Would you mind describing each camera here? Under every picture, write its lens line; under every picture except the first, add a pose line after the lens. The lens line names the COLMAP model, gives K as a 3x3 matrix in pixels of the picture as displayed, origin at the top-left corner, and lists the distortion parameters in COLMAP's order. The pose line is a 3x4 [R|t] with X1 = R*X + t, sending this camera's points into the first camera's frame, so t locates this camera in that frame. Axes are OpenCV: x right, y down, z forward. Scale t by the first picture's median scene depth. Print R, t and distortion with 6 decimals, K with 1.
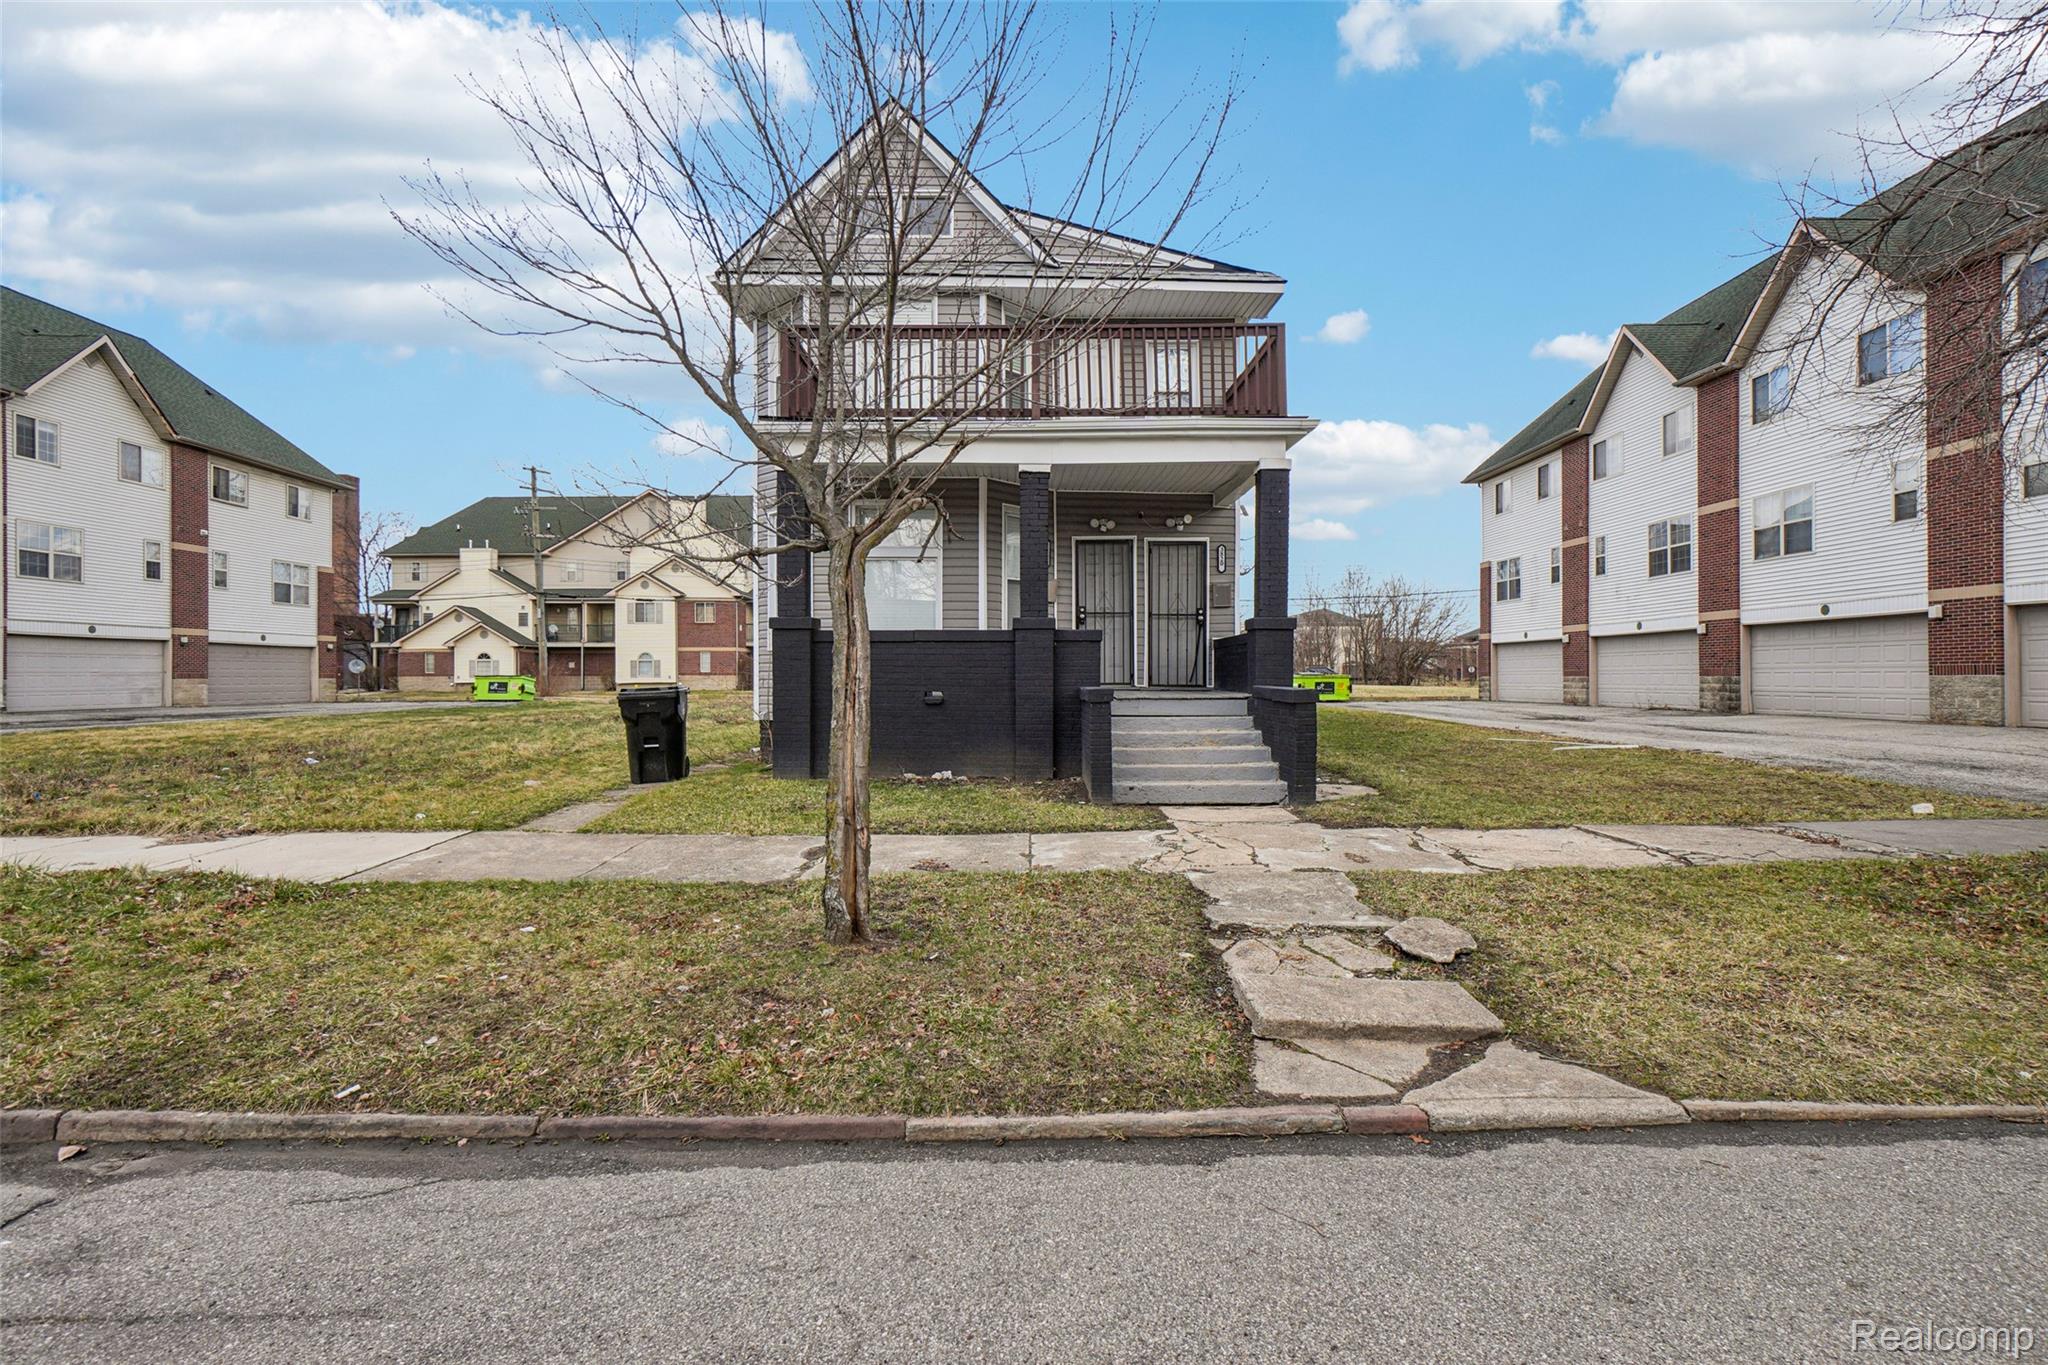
lens RADIAL K [[955.3, 0, 1037.7], [0, 955.3, 680.8], [0, 0, 1]] dist [-0.012523, 0.004775]
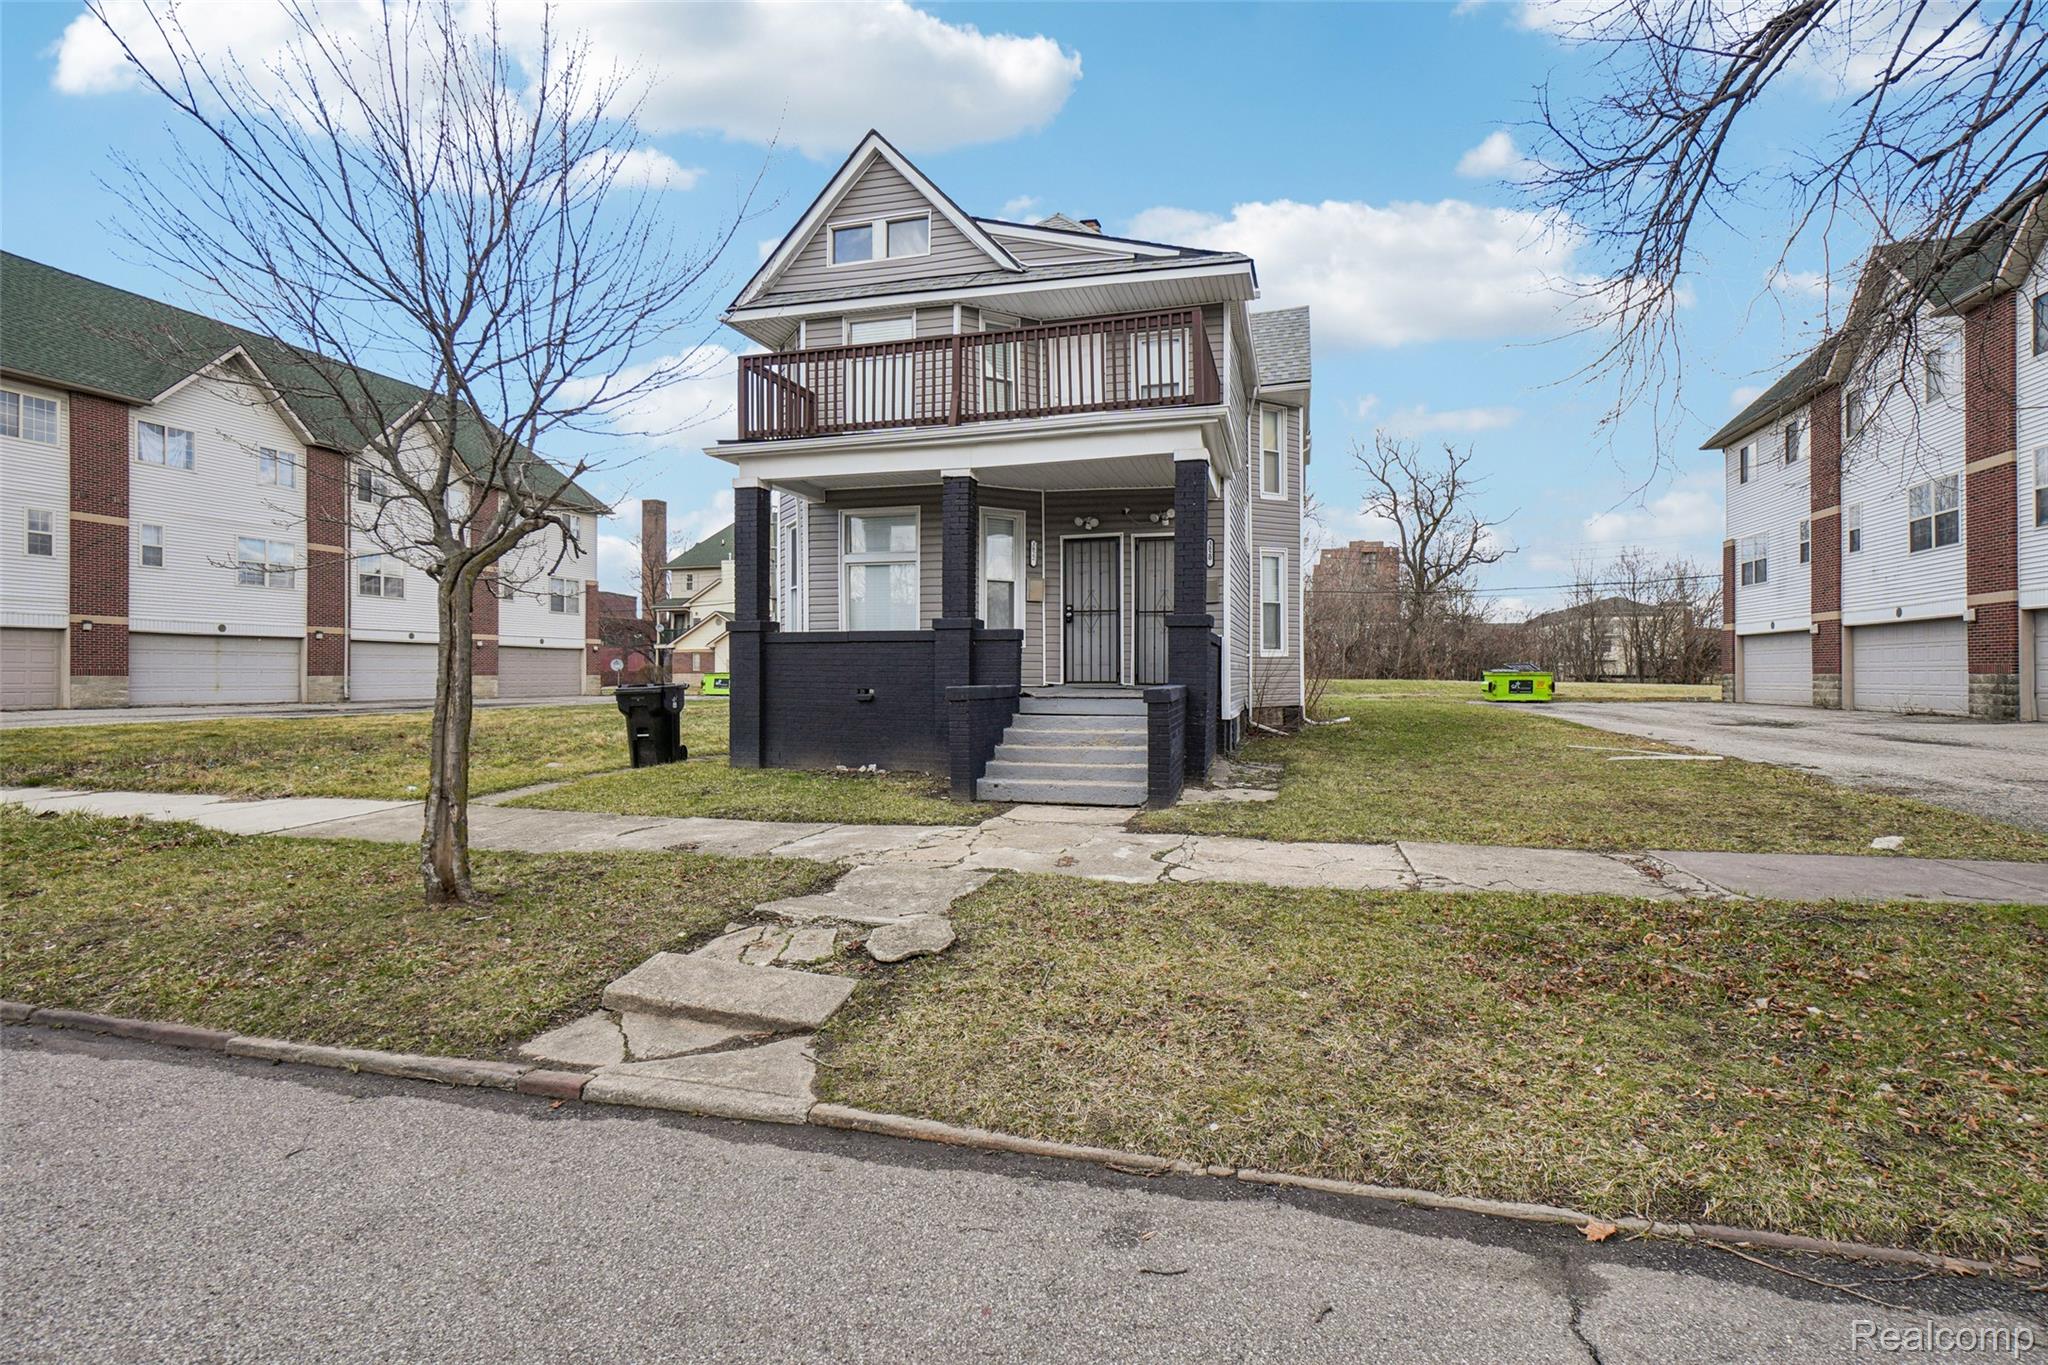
lens RADIAL K [[955.3, 0, 1037.7], [0, 955.3, 680.8], [0, 0, 1]] dist [-0.012523, 0.004775]
pose [[0.962290, 0.002572, -0.272015, 0.248527], [-0.001588, 0.999991, 0.003834, -0.001682], [0.272023, -0.003258, 0.962285, 0.020700]]
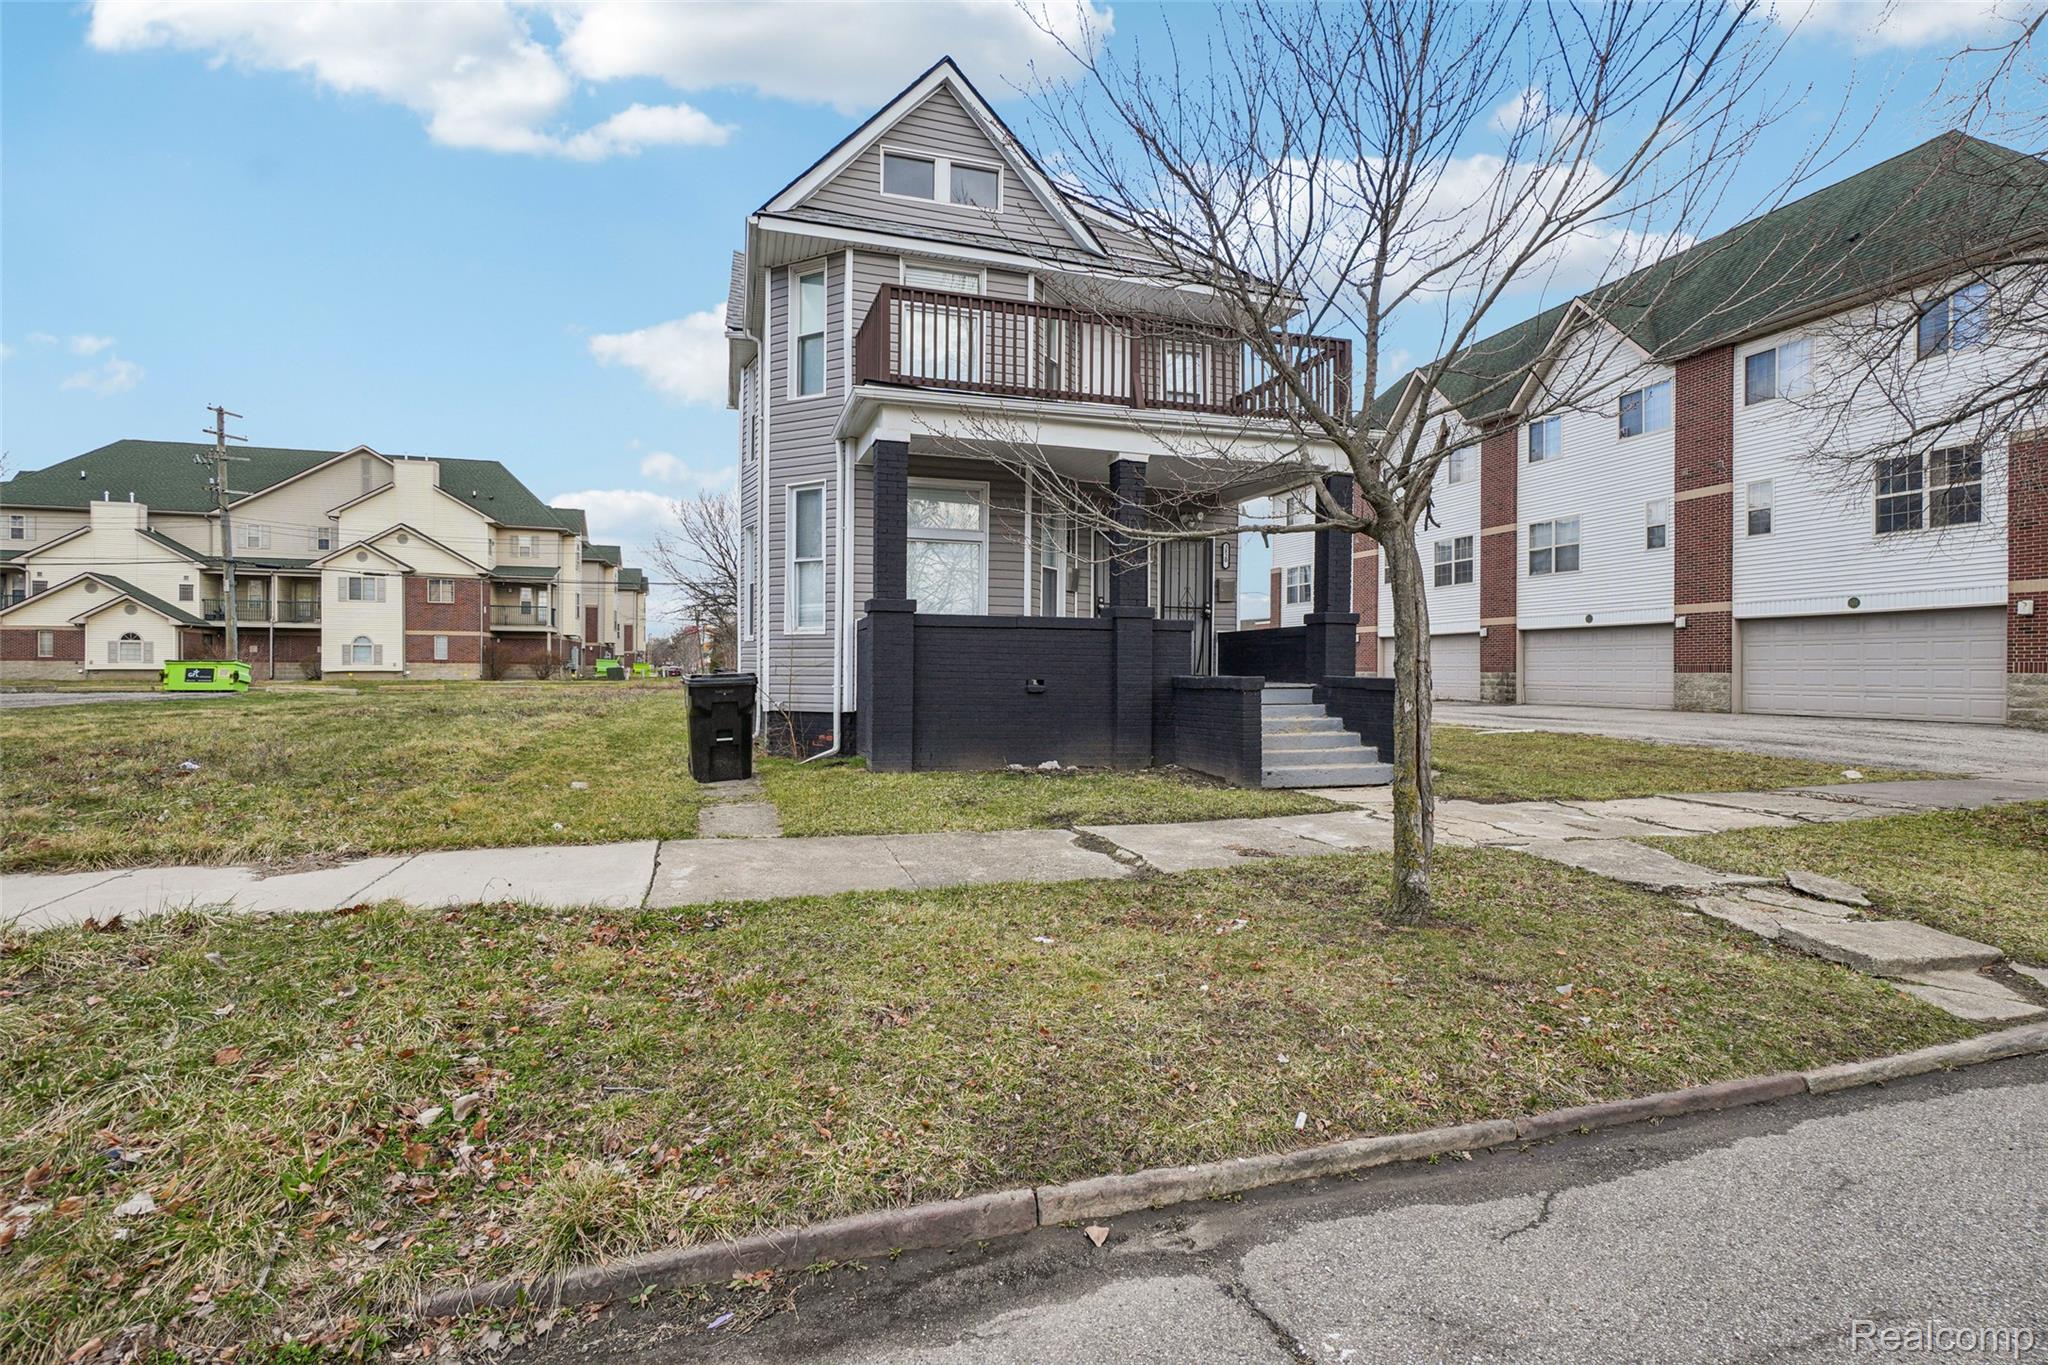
lens RADIAL K [[948.5, 0, 1039.3], [0, 948.5, 677.4], [0, 0, 1]] dist [-0.006711, 0.000606]
pose [[0.958165, 0.006641, 0.286140, -0.260389], [-0.007553, 0.999969, 0.002086, 0.004727], [-0.286117, -0.004160, 0.958186, 0.049627]]
